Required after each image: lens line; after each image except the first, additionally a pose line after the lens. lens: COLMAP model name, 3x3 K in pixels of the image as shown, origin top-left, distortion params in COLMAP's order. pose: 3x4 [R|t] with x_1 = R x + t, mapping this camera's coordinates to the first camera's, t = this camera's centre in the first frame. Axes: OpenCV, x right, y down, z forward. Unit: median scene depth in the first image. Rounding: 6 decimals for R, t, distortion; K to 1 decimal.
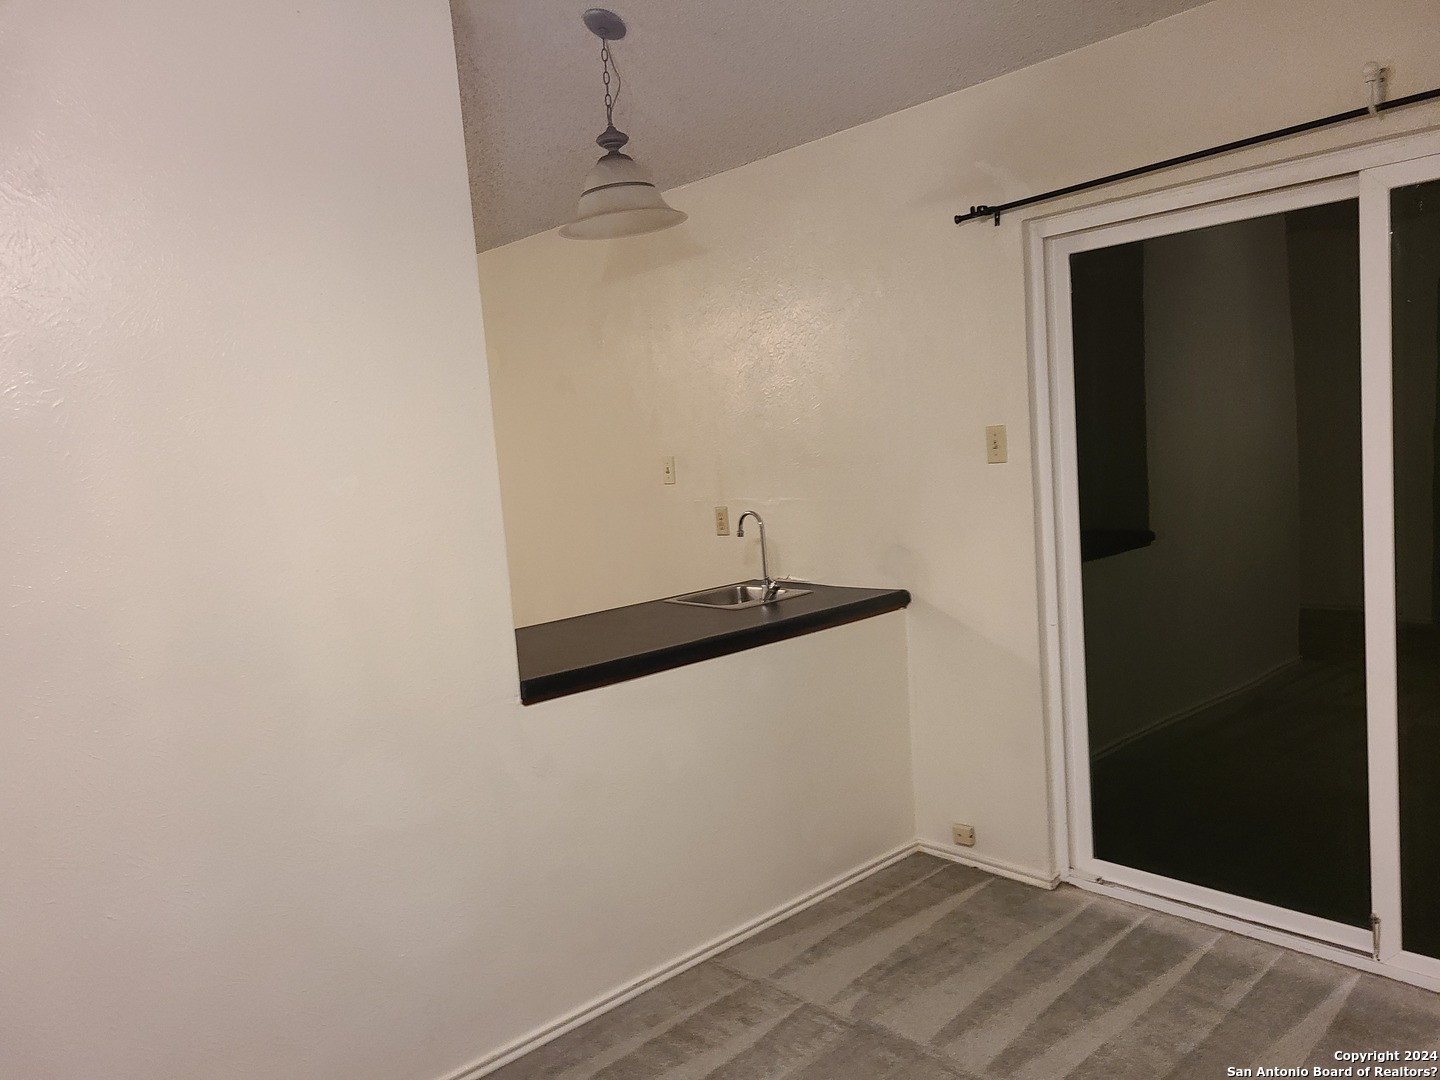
lens RADIAL K [[1073.1, 0, 723.9], [0, 1073.1, 544.5], [0, 0, 1]] dist [0.055219, -0.046318]
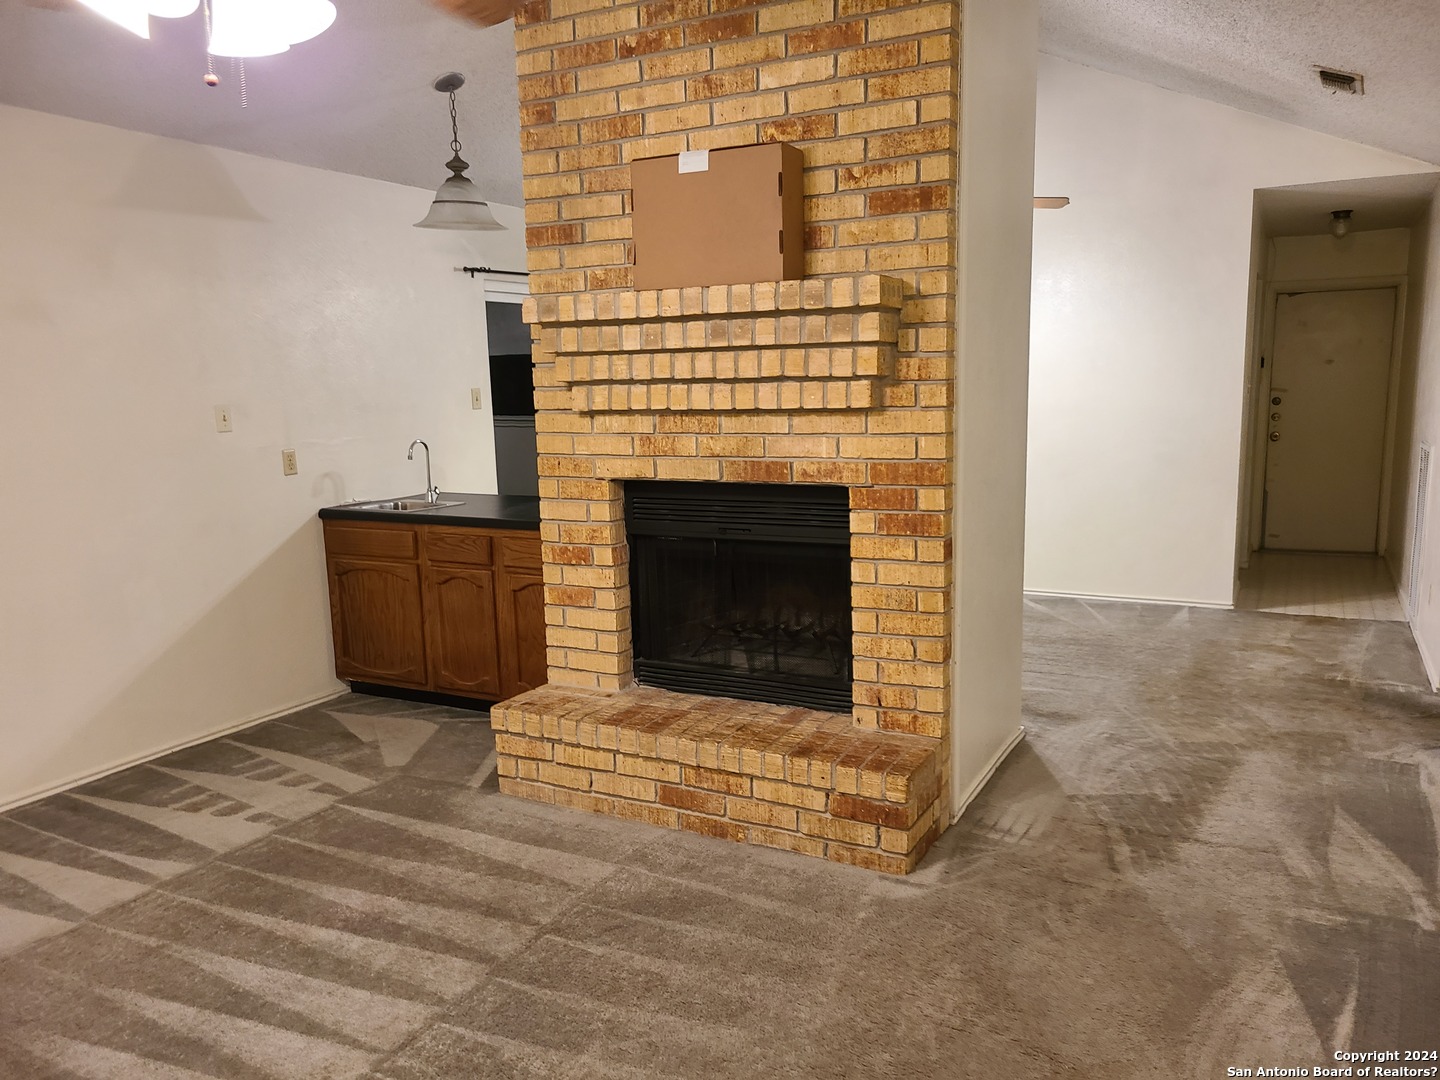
lens RADIAL K [[1073.1, 0, 742.4], [0, 1073.1, 543.2], [0, 0, 1]] dist [0.055219, -0.046318]
pose [[-0.330409, -0.062042, 0.941797, -1.813996], [0.147444, 0.982194, 0.116431, 0.000018], [-0.932250, 0.177332, -0.315377, 1.358276]]
